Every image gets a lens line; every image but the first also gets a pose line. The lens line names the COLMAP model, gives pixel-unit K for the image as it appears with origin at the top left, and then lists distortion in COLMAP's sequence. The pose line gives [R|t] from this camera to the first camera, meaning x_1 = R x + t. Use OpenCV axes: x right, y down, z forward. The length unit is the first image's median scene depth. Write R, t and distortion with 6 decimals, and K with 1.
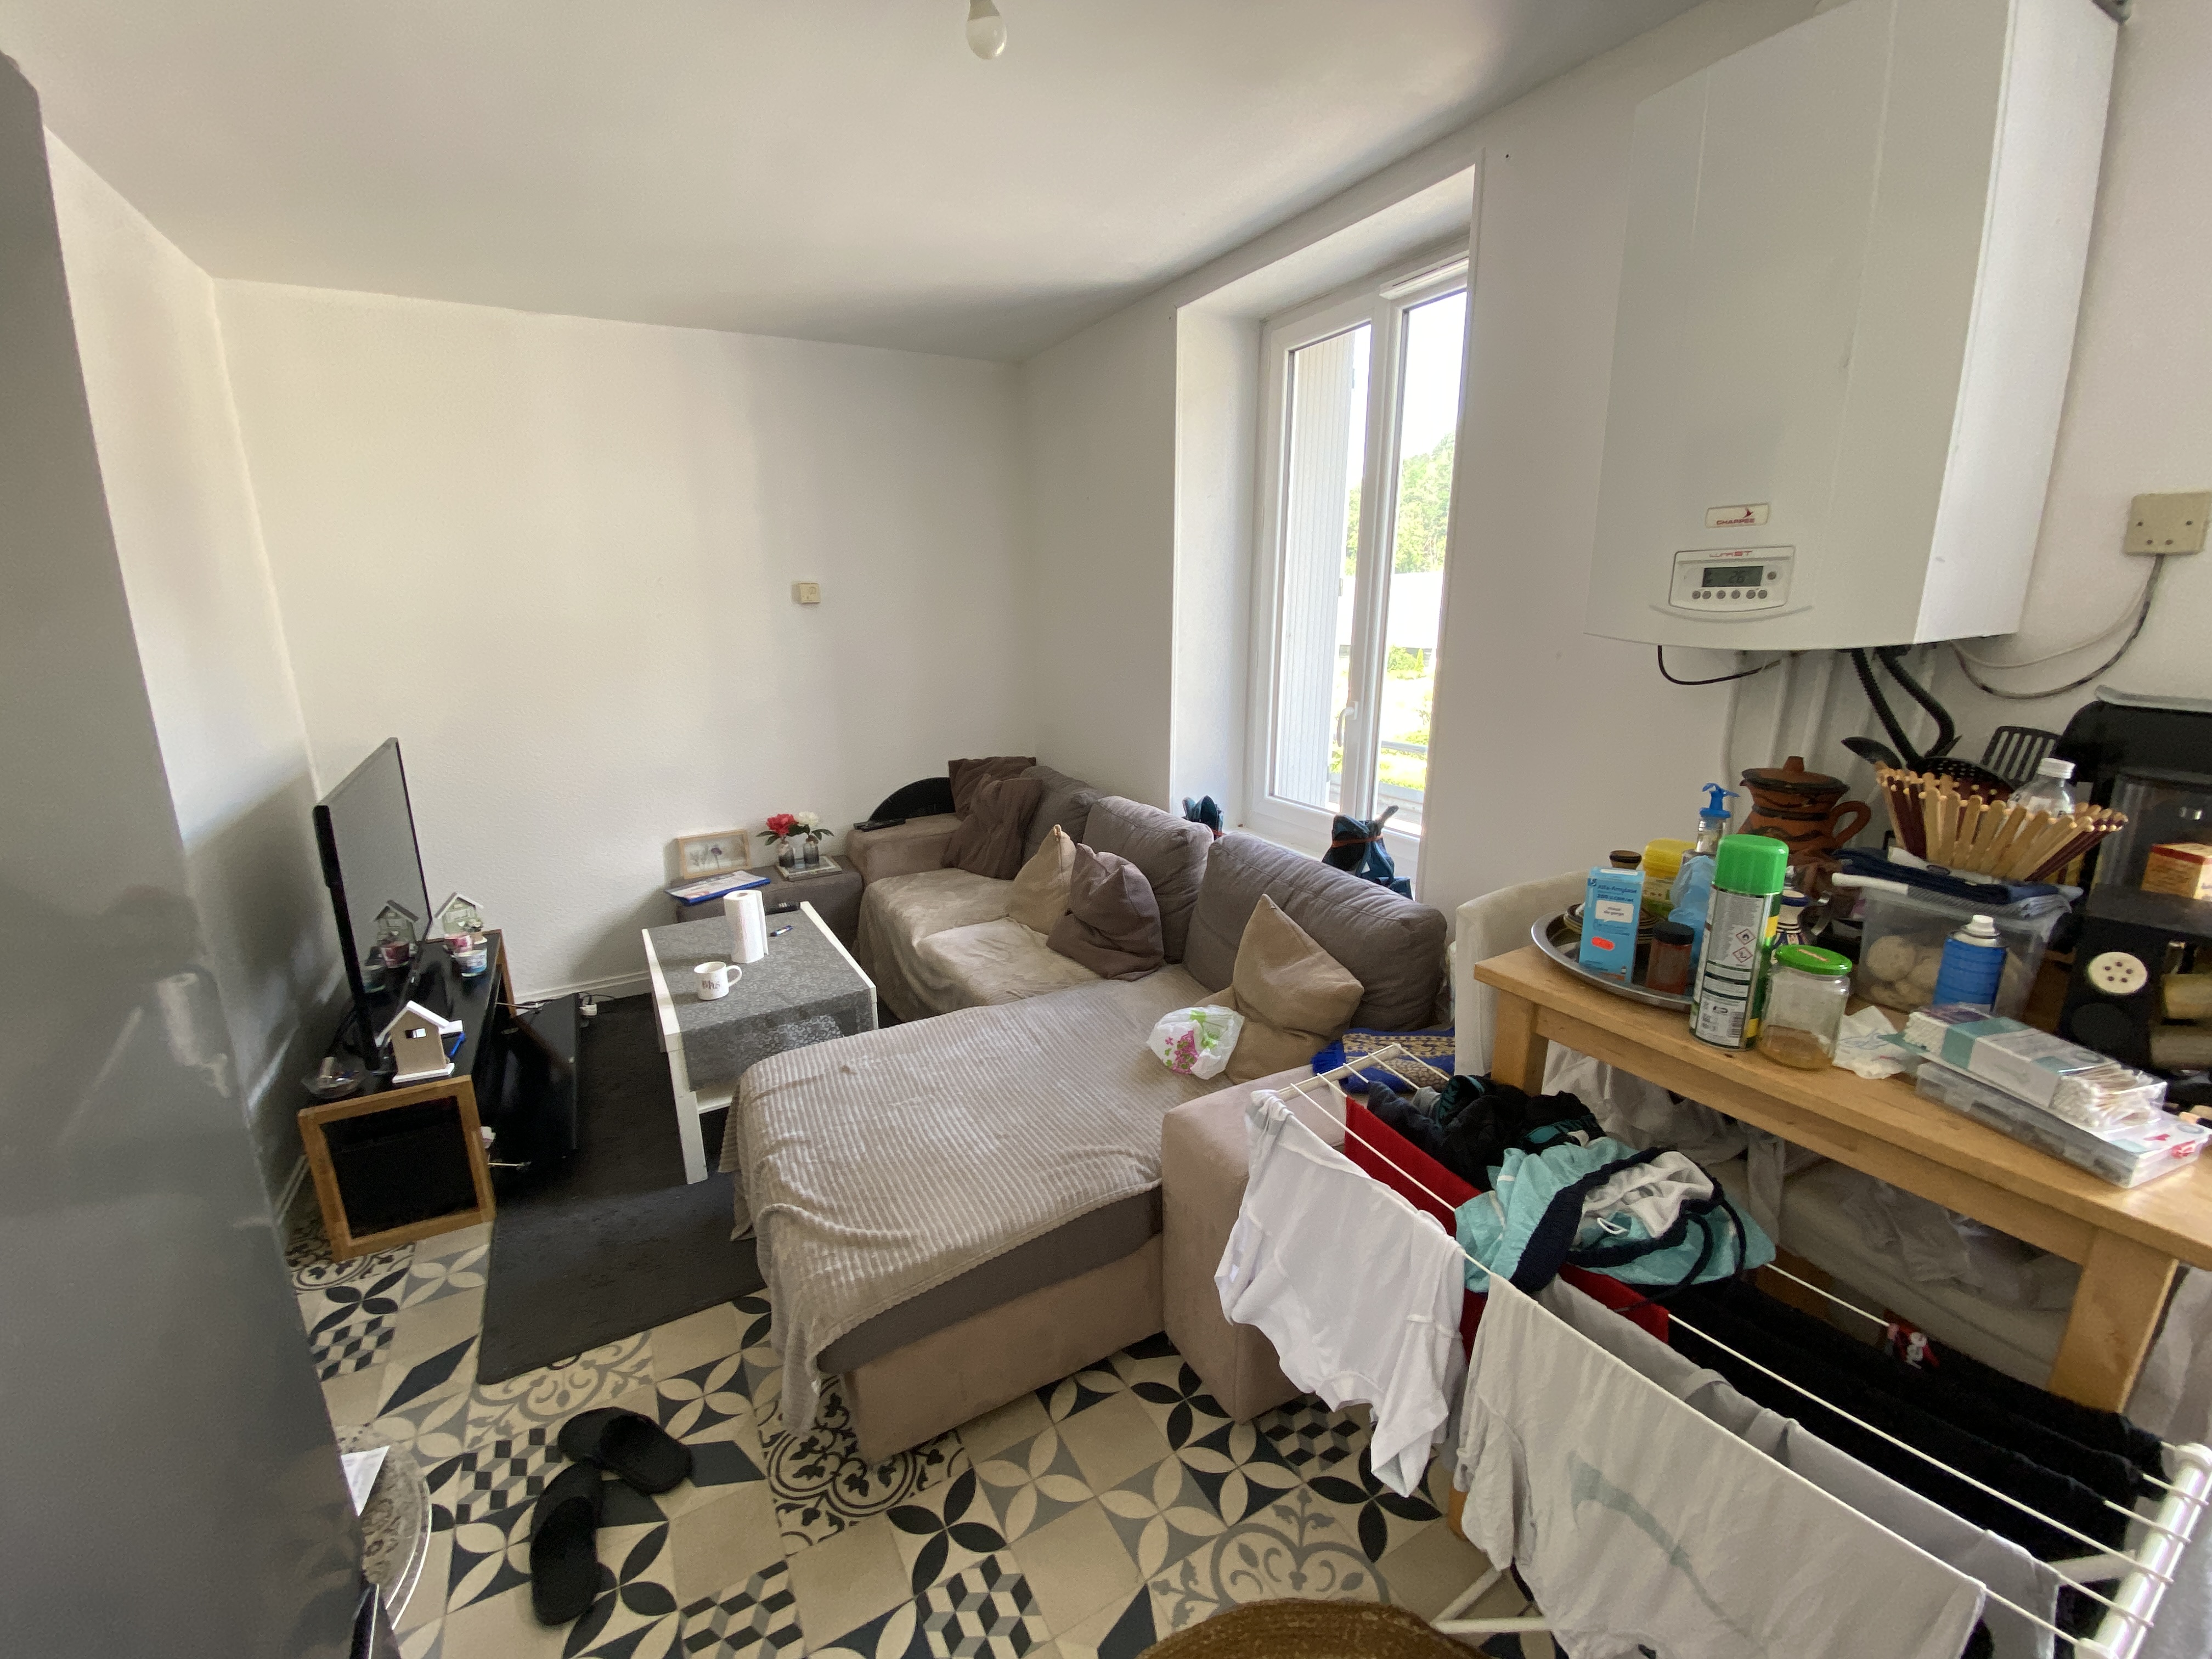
lens RADIAL K [[890.3, 0, 1097.2], [0, 890.3, 831.3], [0, 0, 1]] dist [-0.000168, -0.000130]
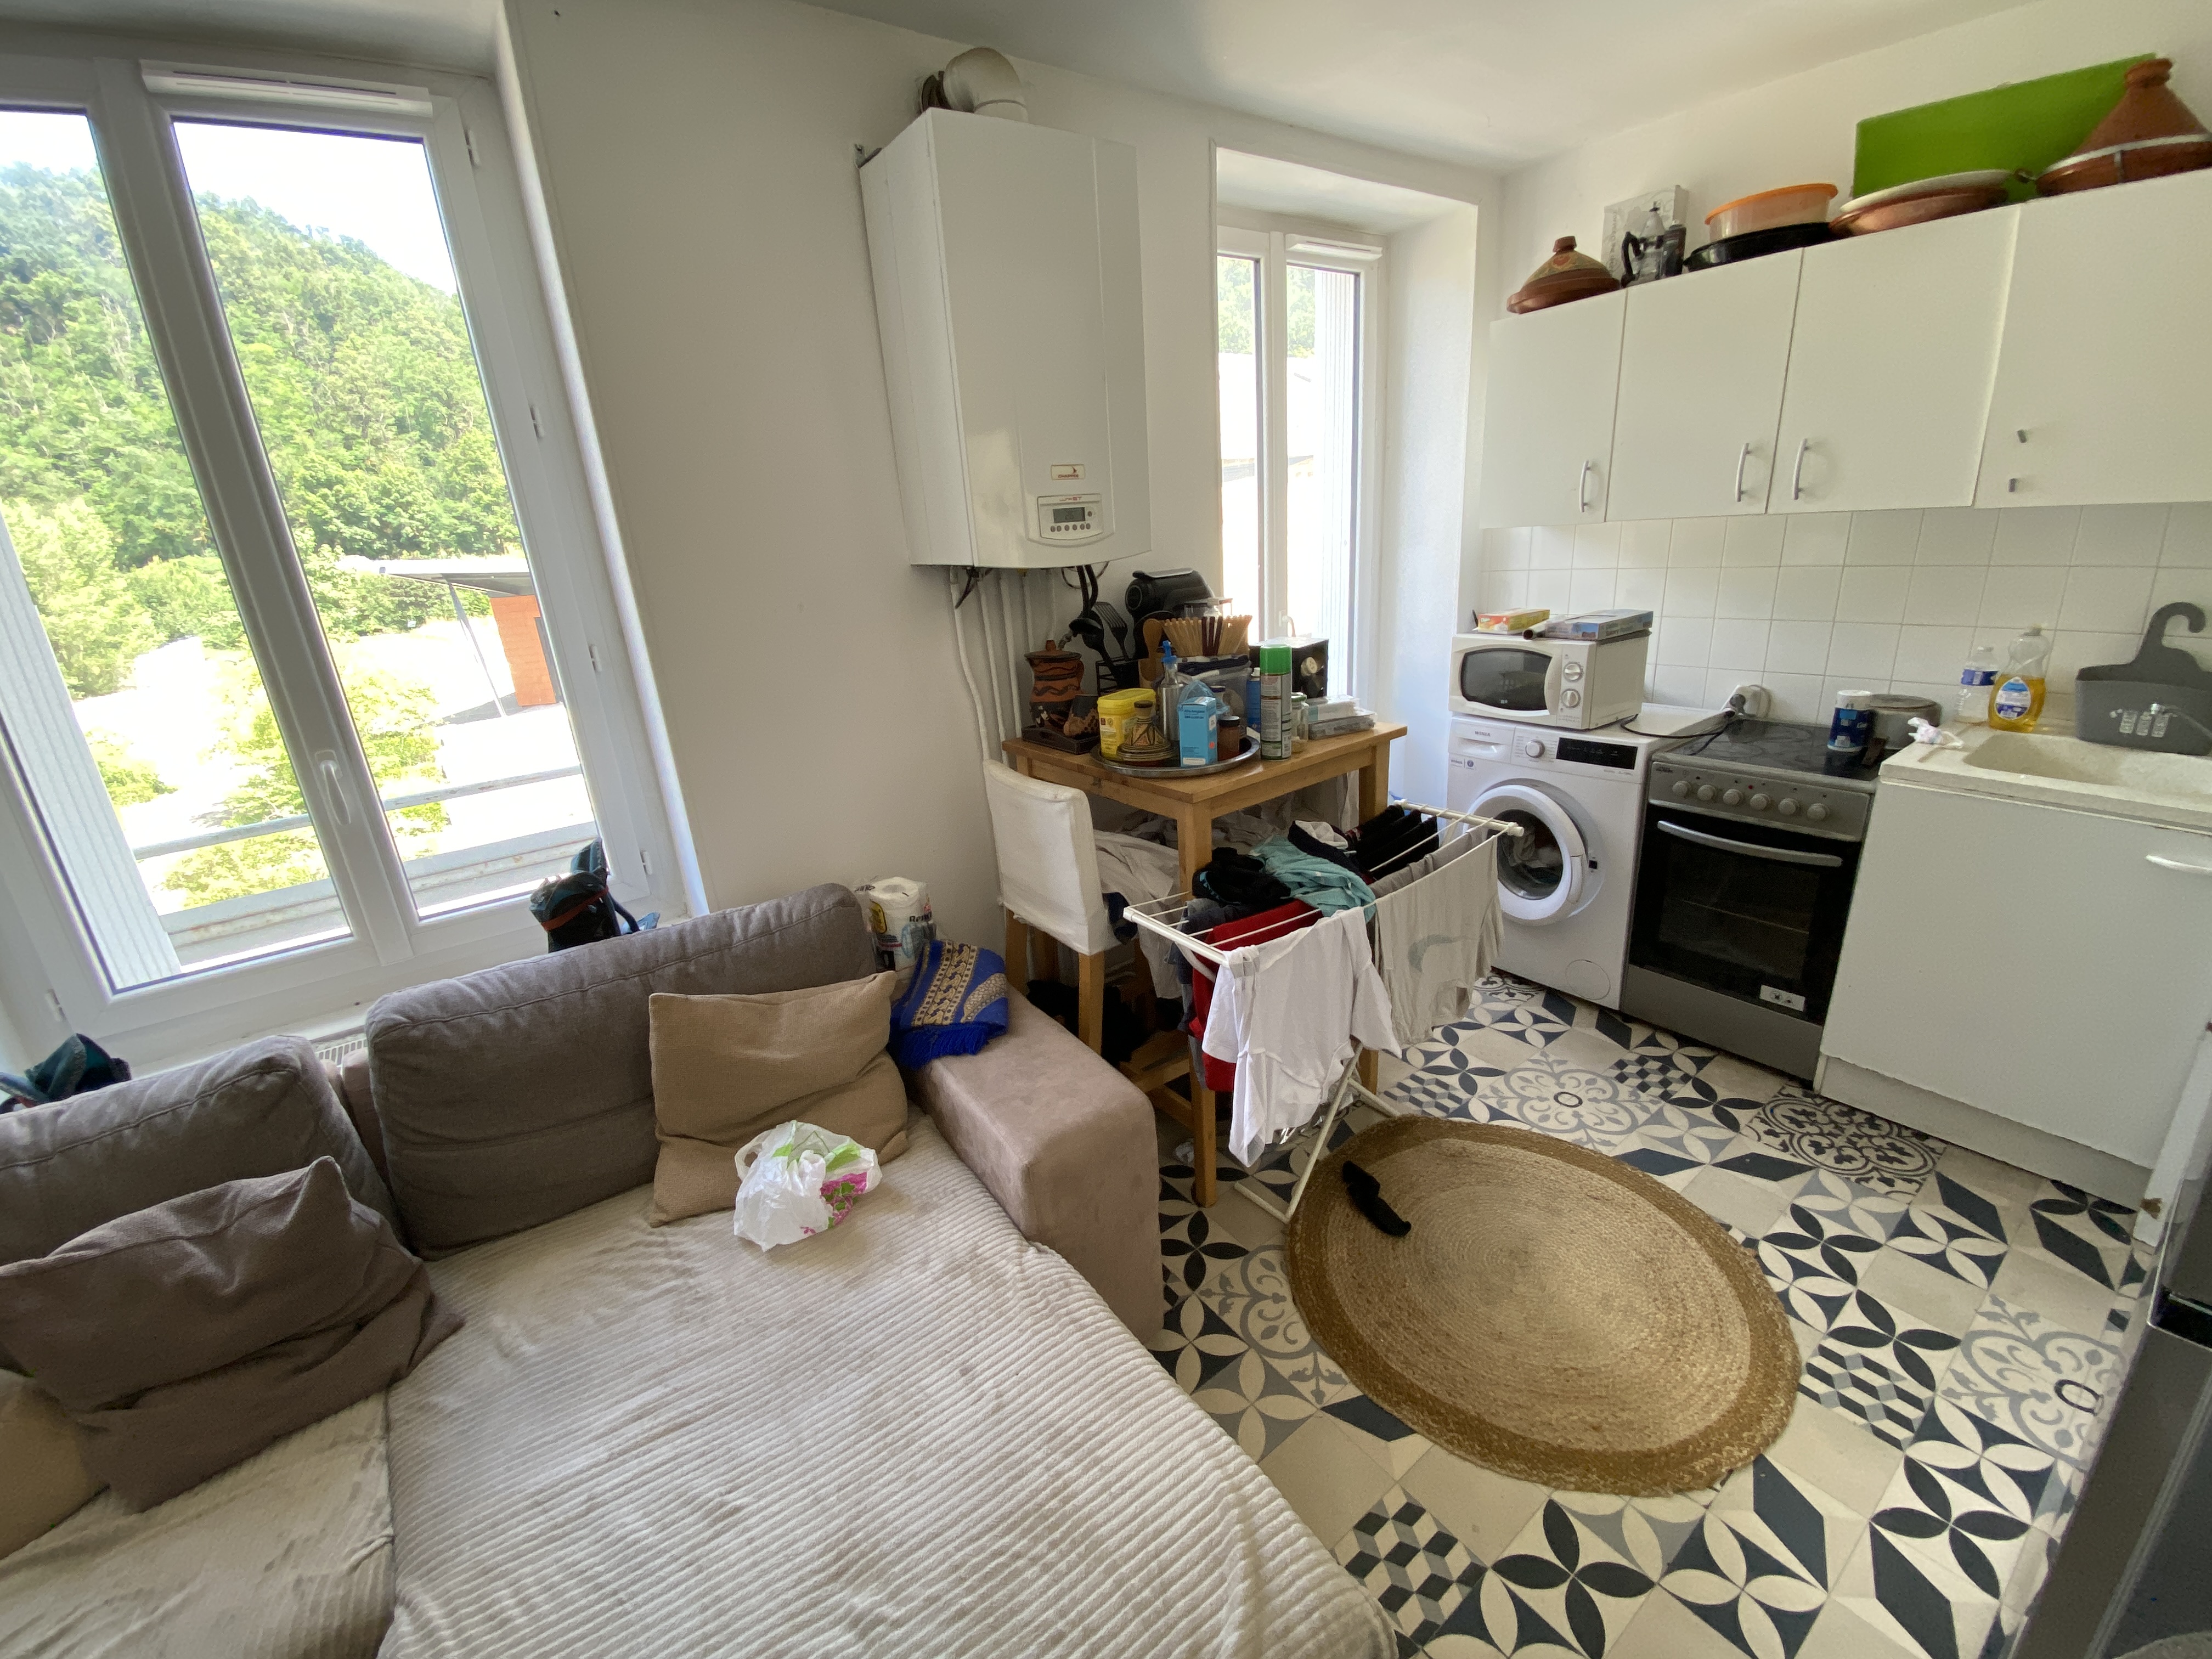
lens RADIAL K [[890.3, 0, 1097.2], [0, 890.3, 831.3], [0, 0, 1]] dist [-0.000168, -0.000130]
pose [[-0.106592, -0.314363, 0.943300, -0.759777], [0.317241, 0.888368, 0.331904, -0.271501], [-0.942336, 0.334631, 0.005036, 1.032493]]
